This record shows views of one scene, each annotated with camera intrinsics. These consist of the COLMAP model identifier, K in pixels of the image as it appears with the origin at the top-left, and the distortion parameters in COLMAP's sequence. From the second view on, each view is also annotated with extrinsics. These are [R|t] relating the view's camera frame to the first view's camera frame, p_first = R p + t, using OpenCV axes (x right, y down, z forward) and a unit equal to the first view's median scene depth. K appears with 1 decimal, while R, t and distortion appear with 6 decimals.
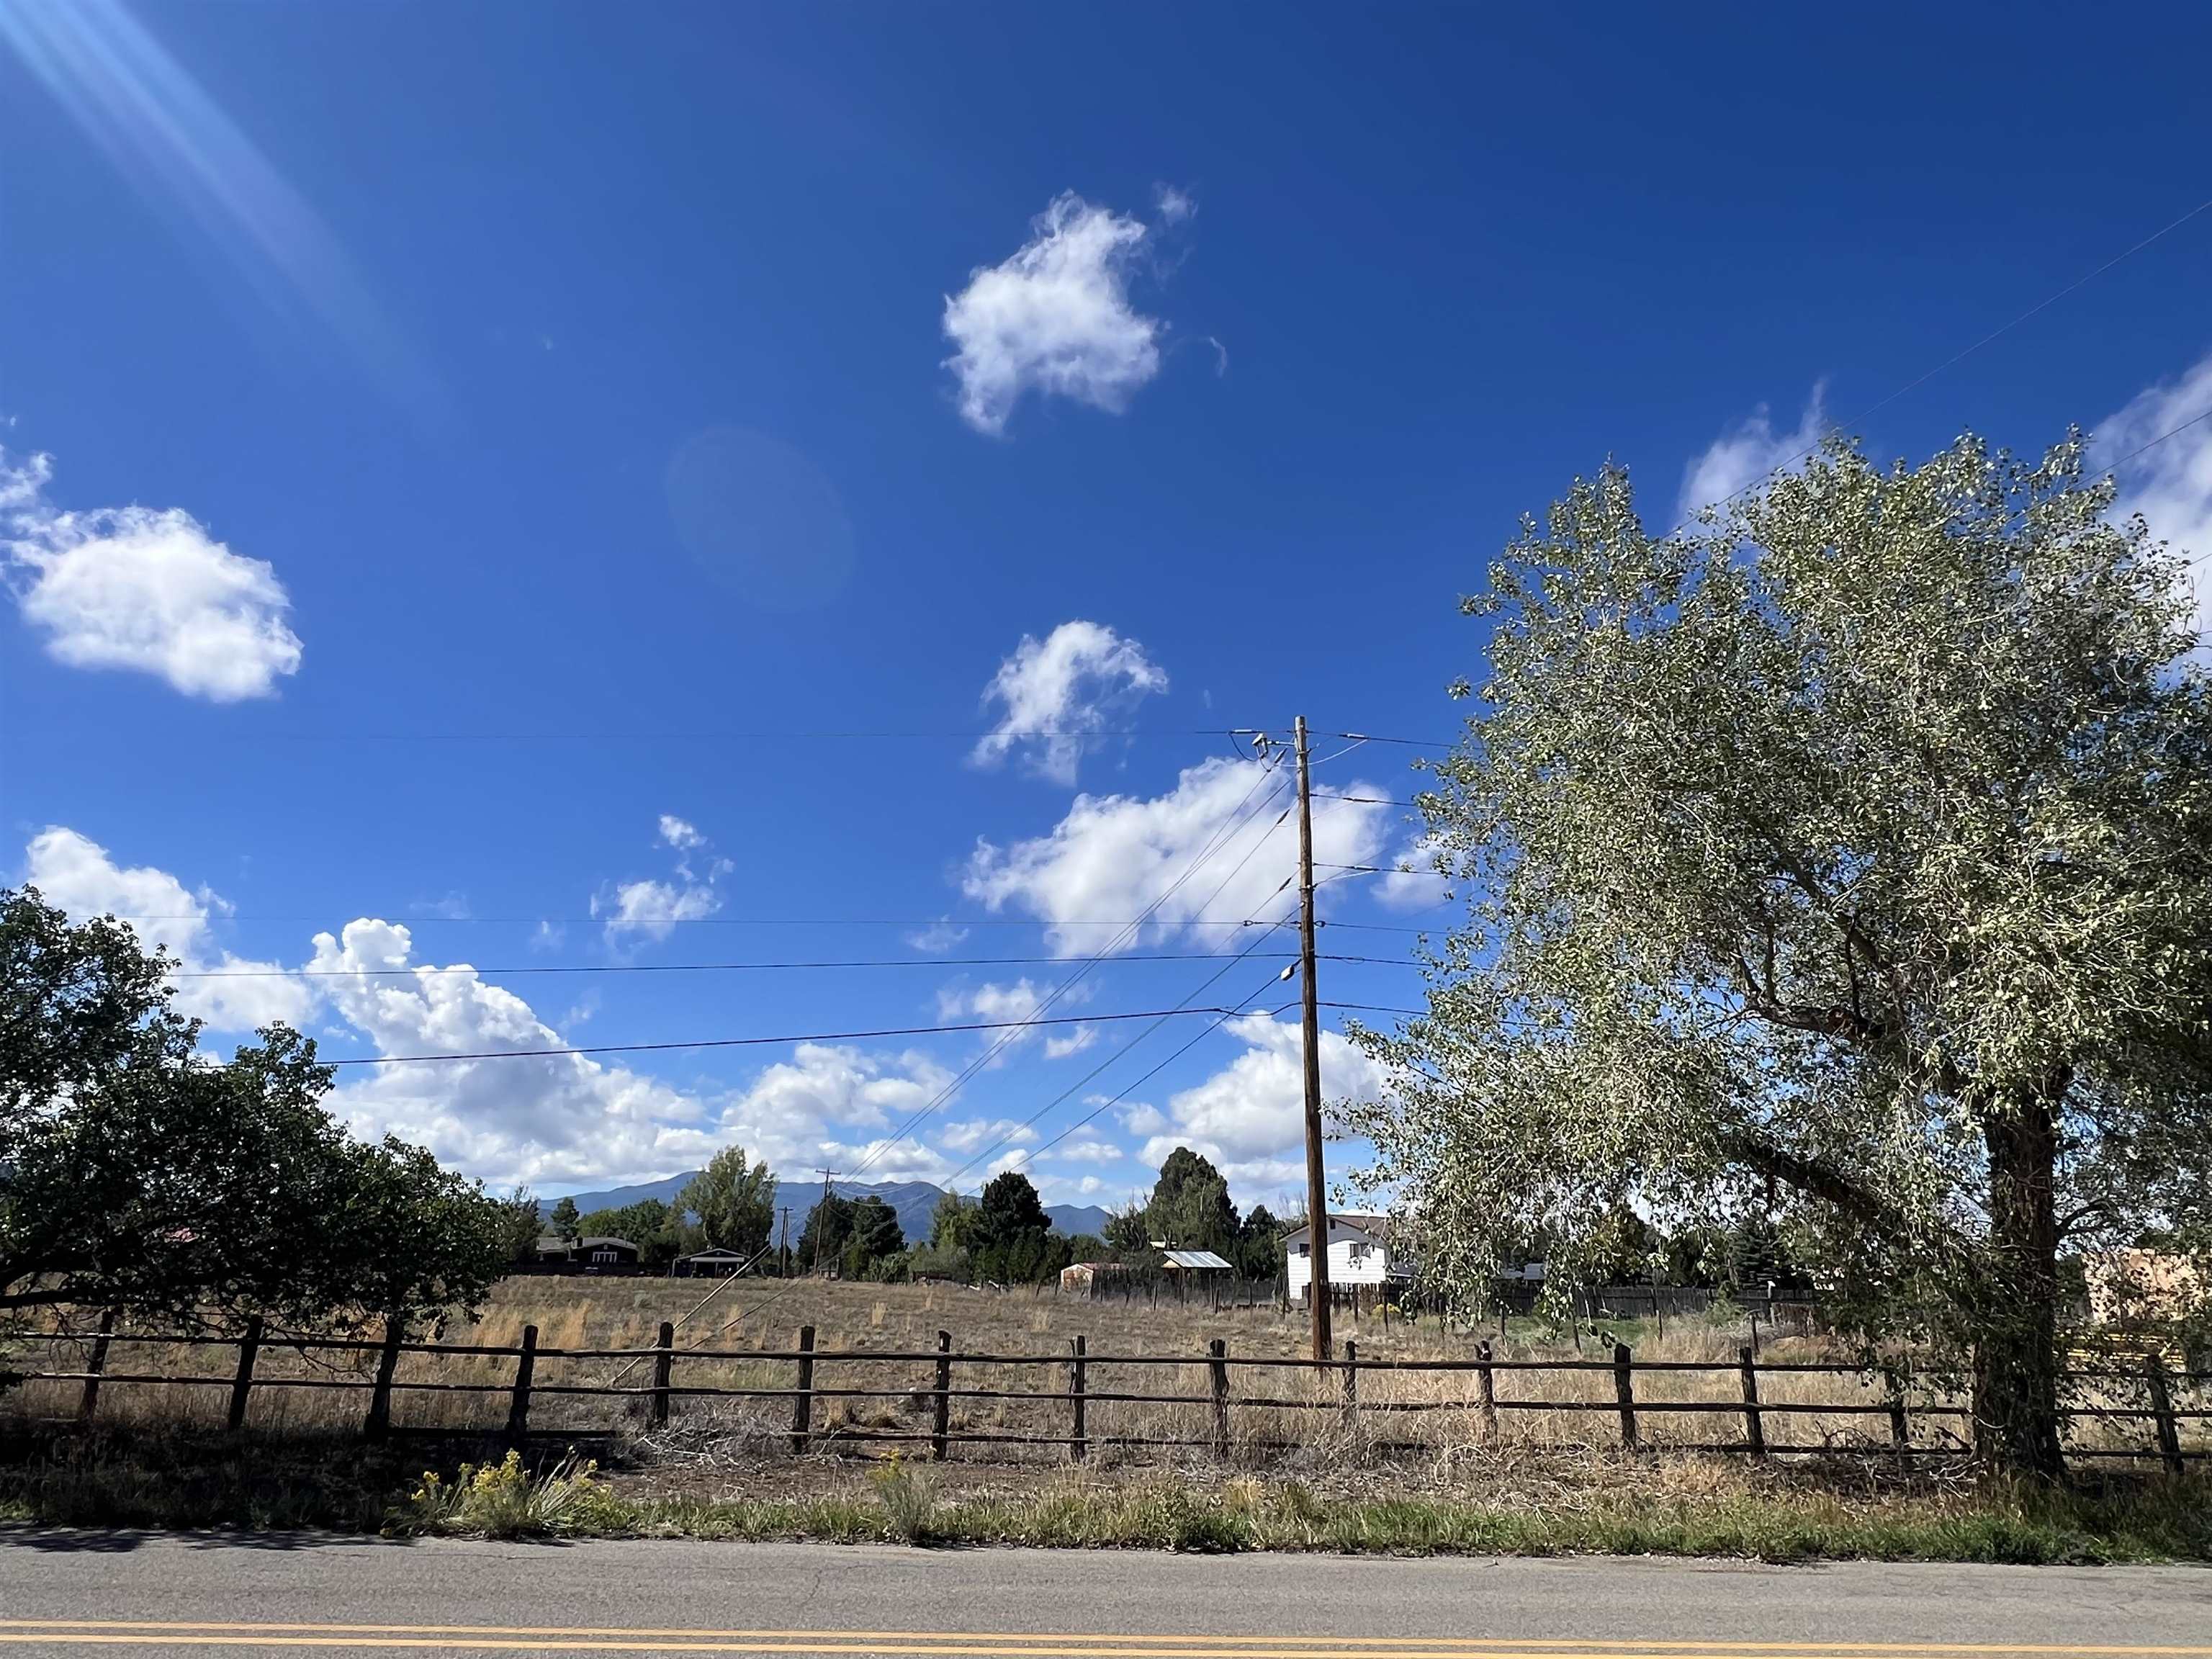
lens RADIAL K [[1363.5, 0, 1095.7], [0, 1363.5, 829.9], [0, 0, 1]] dist [-0.000325, 0.000329]
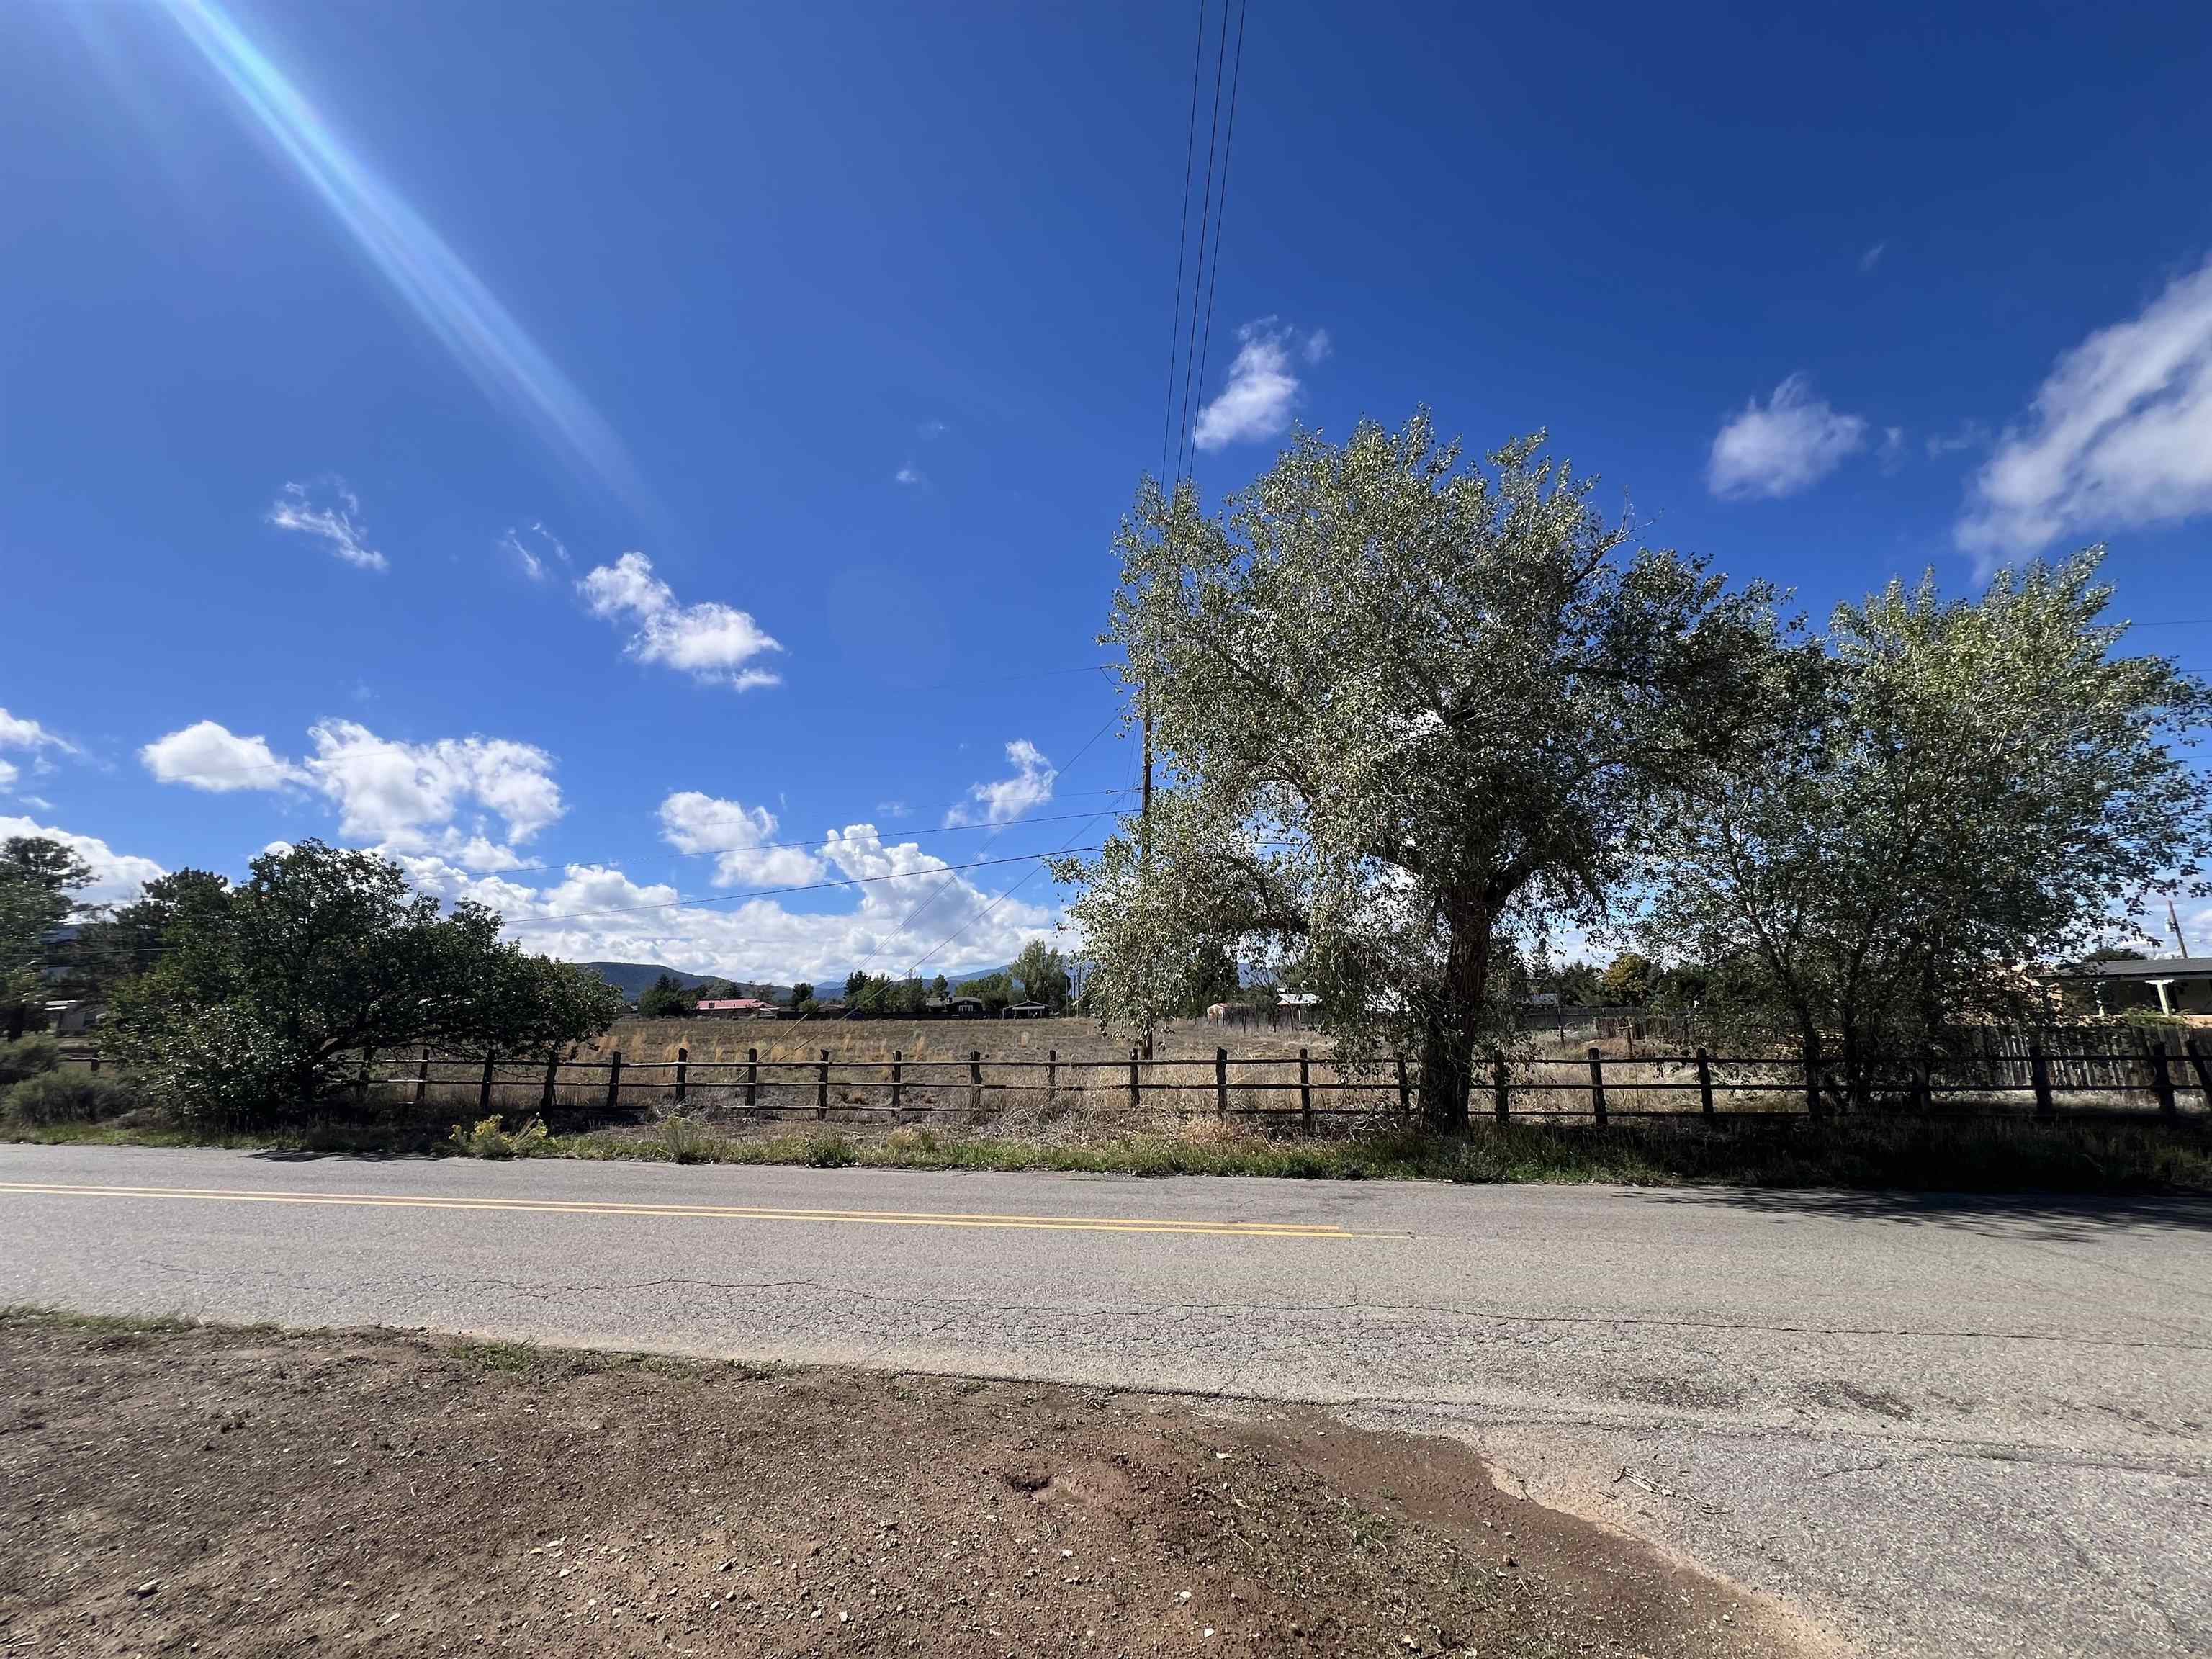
lens RADIAL K [[878.7, 0, 1106.0], [0, 878.7, 829.5], [0, 0, 1]] dist [-0.000272, 0.000085]
pose [[0.976009, -0.071258, -0.205738, 0.510787], [0.093464, 0.990557, 0.100302, 0.003571], [0.196648, -0.117125, 0.973453, -0.005097]]
